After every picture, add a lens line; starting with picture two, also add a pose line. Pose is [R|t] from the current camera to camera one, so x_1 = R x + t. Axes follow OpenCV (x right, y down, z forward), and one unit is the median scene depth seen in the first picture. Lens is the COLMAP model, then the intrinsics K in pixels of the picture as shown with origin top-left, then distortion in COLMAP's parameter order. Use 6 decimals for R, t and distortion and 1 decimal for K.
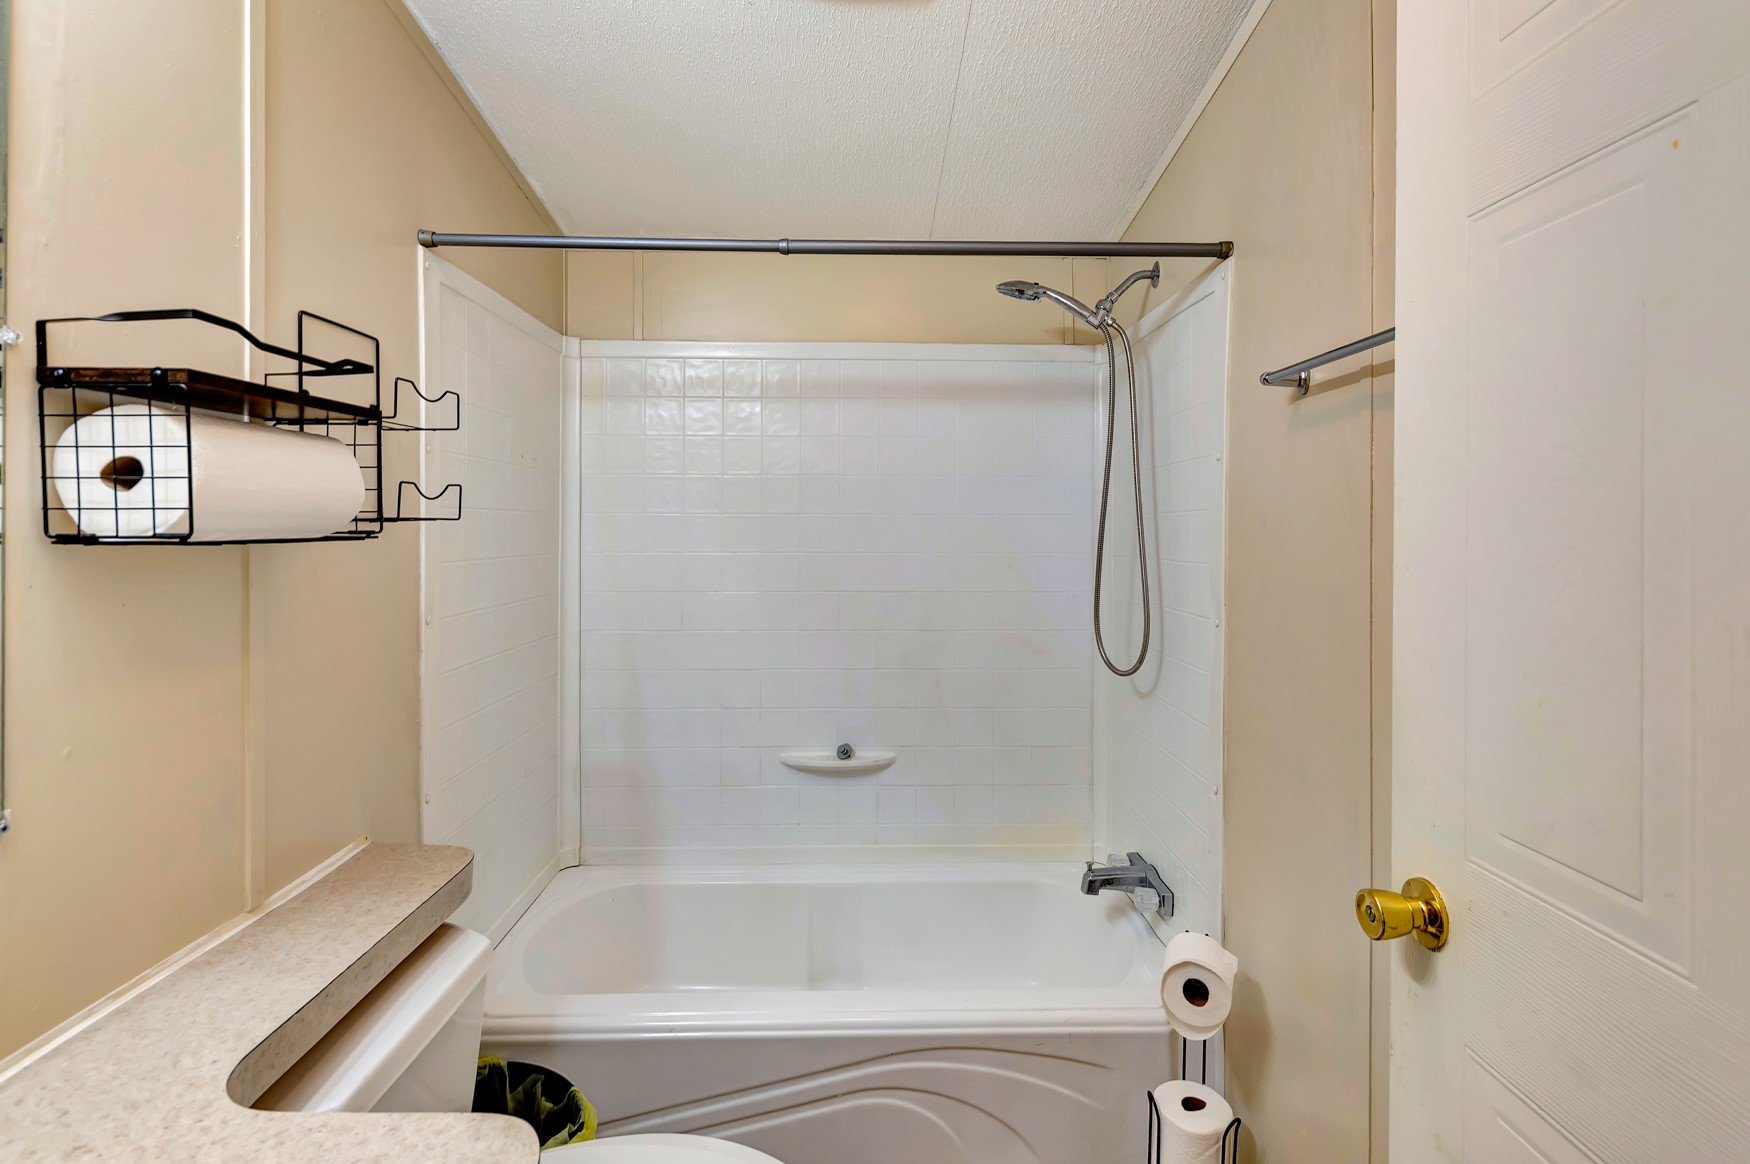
lens RADIAL K [[858.3, 0, 845.2], [0, 858.3, 543.8], [0, 0, 1]] dist [0.005676, -0.002962]
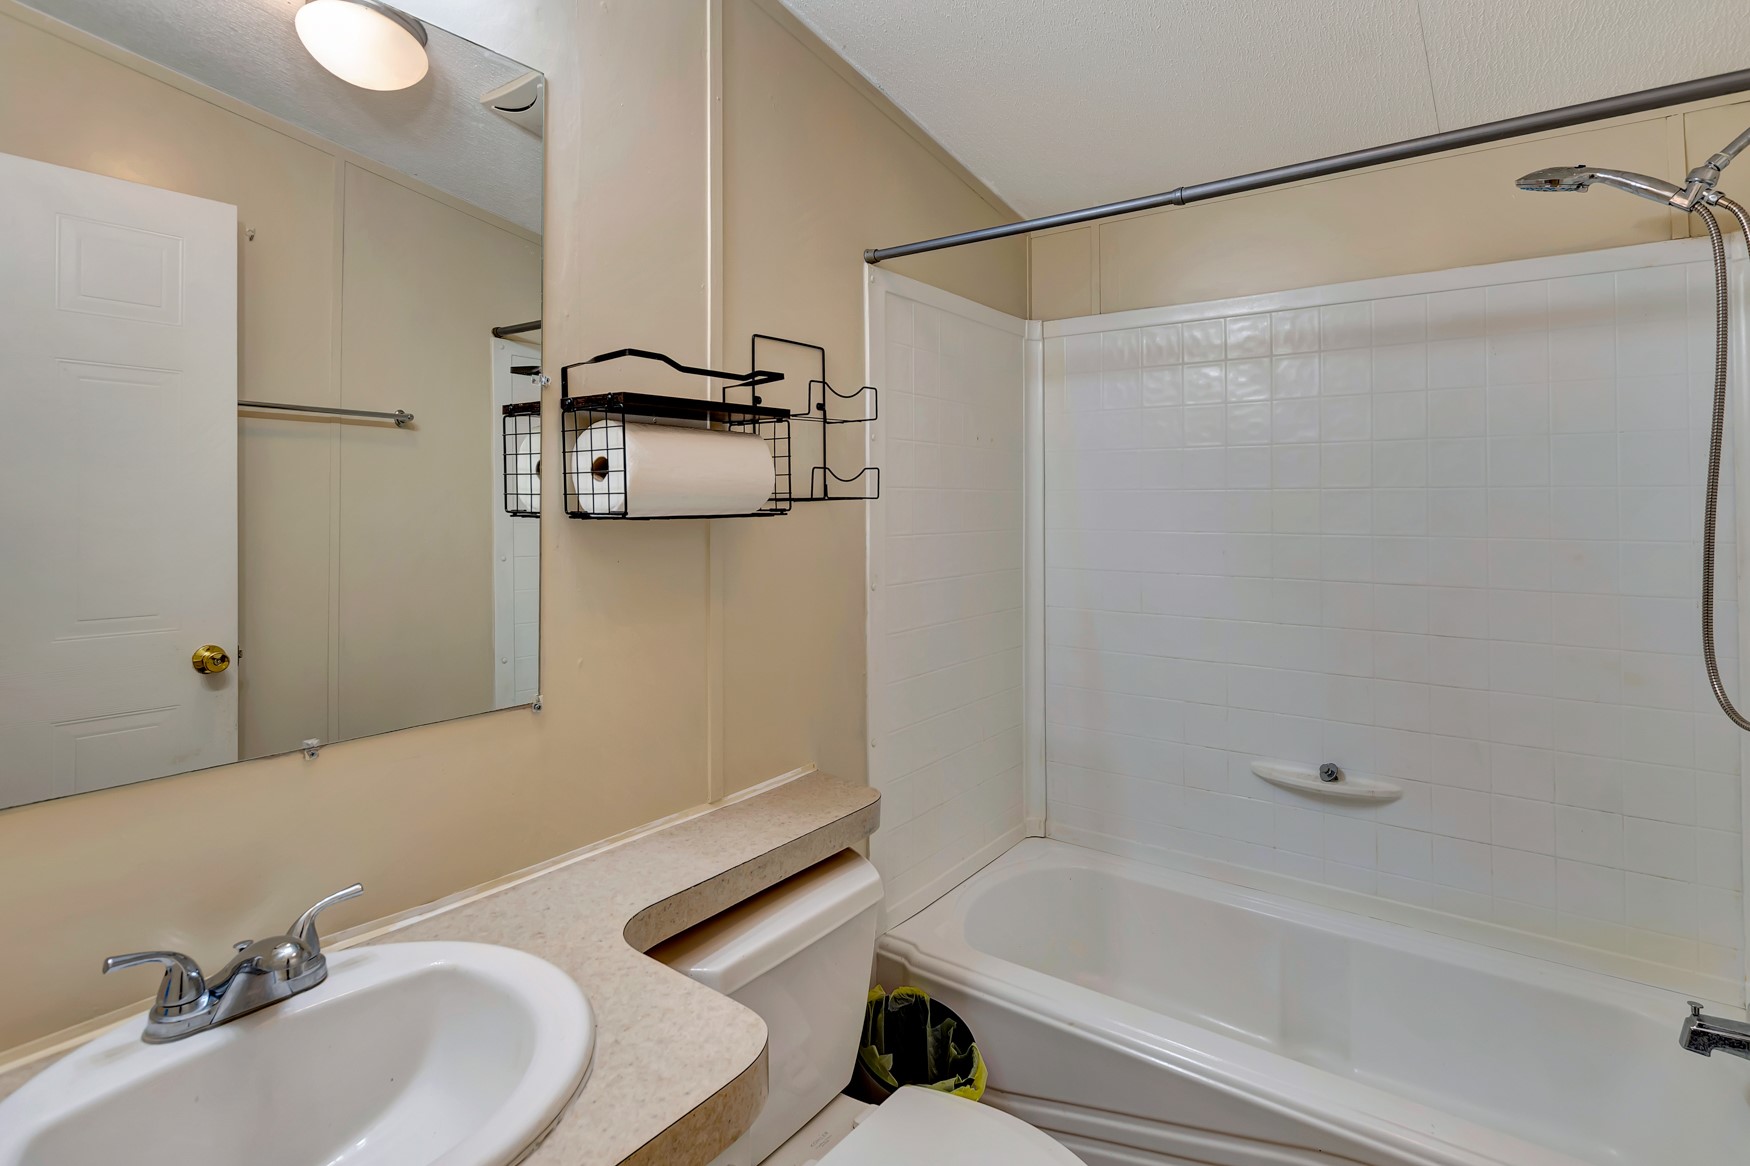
lens RADIAL K [[858.3, 0, 837.6], [0, 858.3, 503.3], [0, 0, 1]] dist [0.005676, -0.002962]
pose [[0.797207, -0.002061, -0.603703, 0.168827], [-0.009288, 0.999834, -0.015677, -0.003400], [0.603635, 0.018105, 0.797055, 0.055649]]
